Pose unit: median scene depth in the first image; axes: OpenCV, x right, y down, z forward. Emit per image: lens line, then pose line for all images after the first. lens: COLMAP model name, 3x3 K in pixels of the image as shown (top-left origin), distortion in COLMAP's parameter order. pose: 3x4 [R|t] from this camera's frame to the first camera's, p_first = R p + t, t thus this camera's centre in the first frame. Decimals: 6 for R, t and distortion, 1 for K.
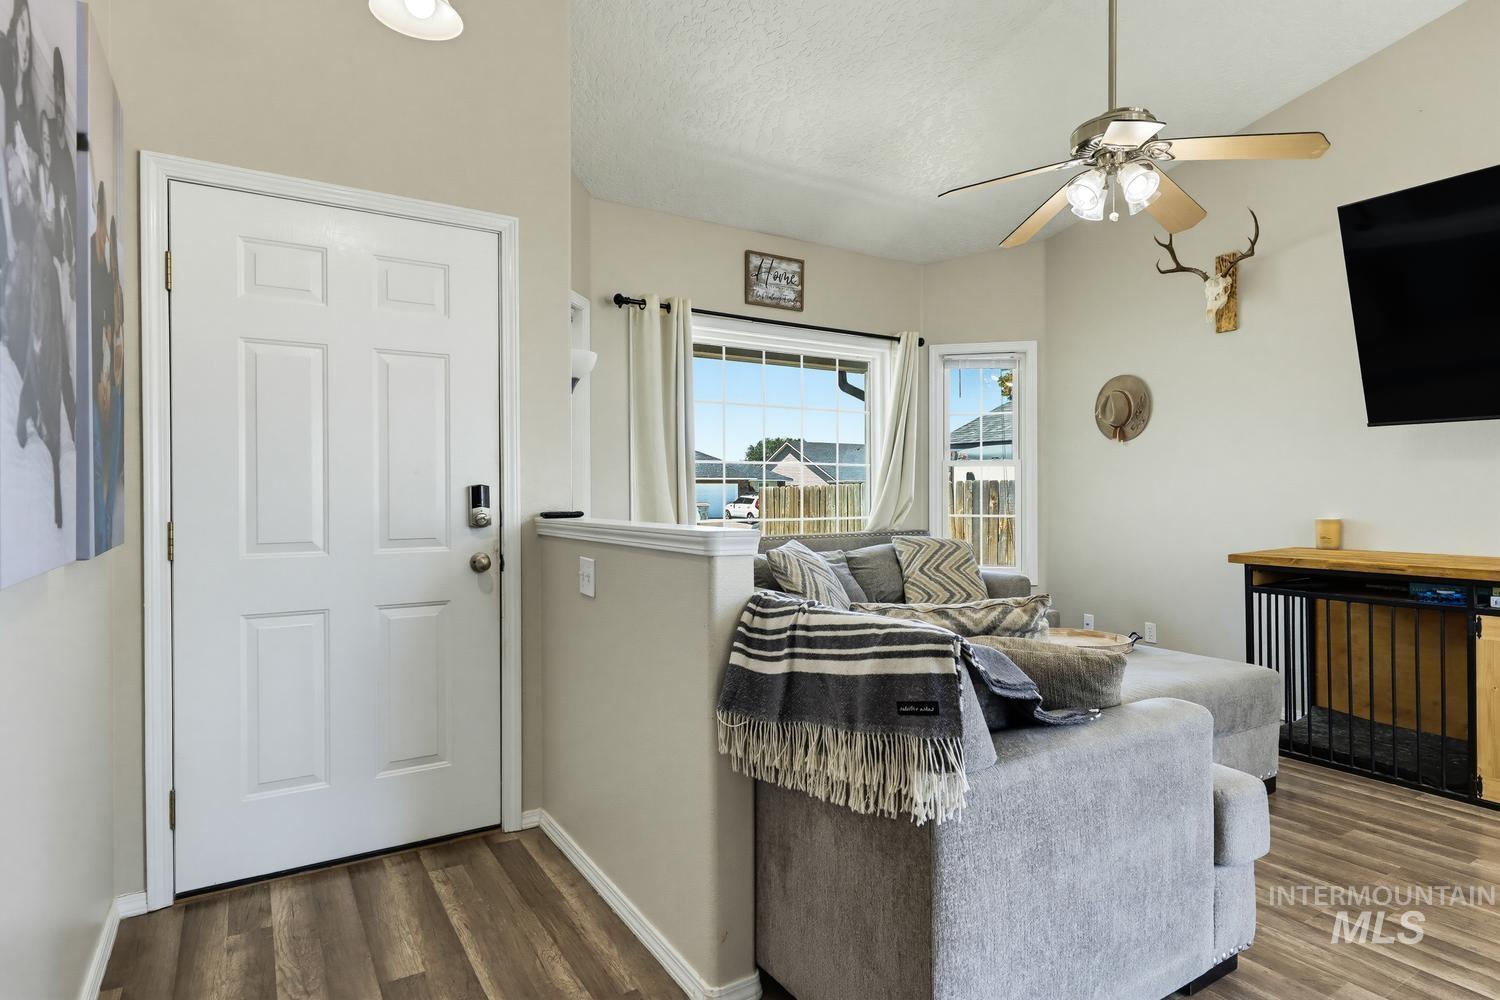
lens RADIAL K [[808.5, 0, 757.7], [0, 808.5, 497.5], [0, 0, 1]] dist [0.005126, -0.001149]
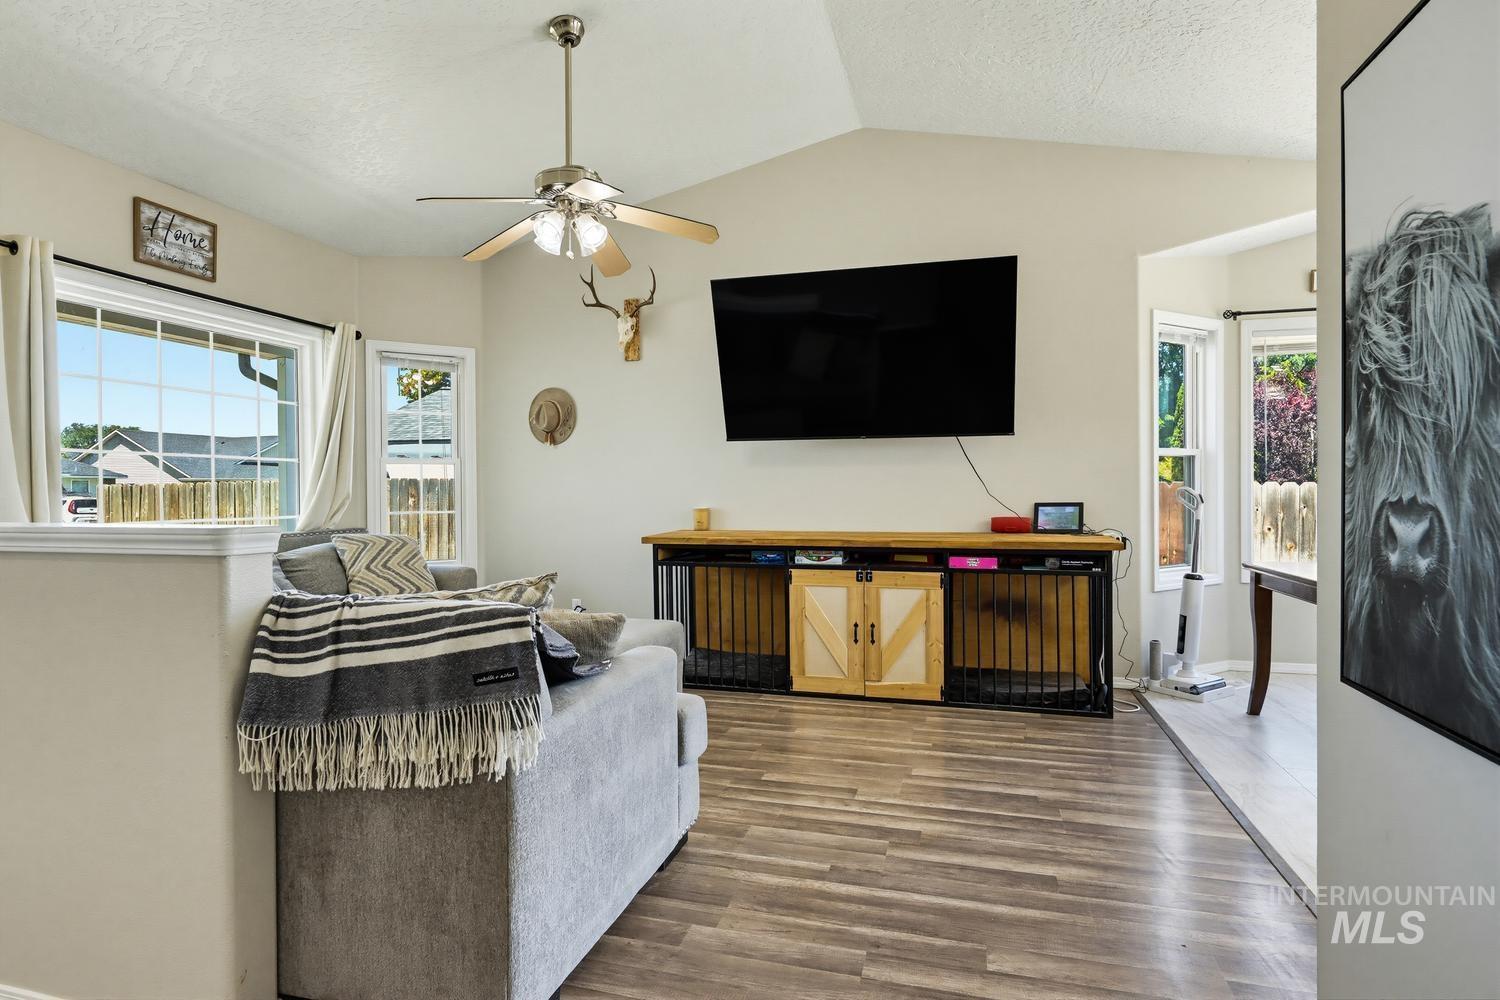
lens RADIAL K [[764.8, 0, 754.7], [0, 764.8, 497.3], [0, 0, 1]] dist [0.004997, -0.002400]
pose [[0.741455, -0.007723, 0.670958, -0.126497], [0.007066, 0.999968, 0.003702, 0.006185], [-0.670965, 0.001996, 0.741486, -0.011479]]
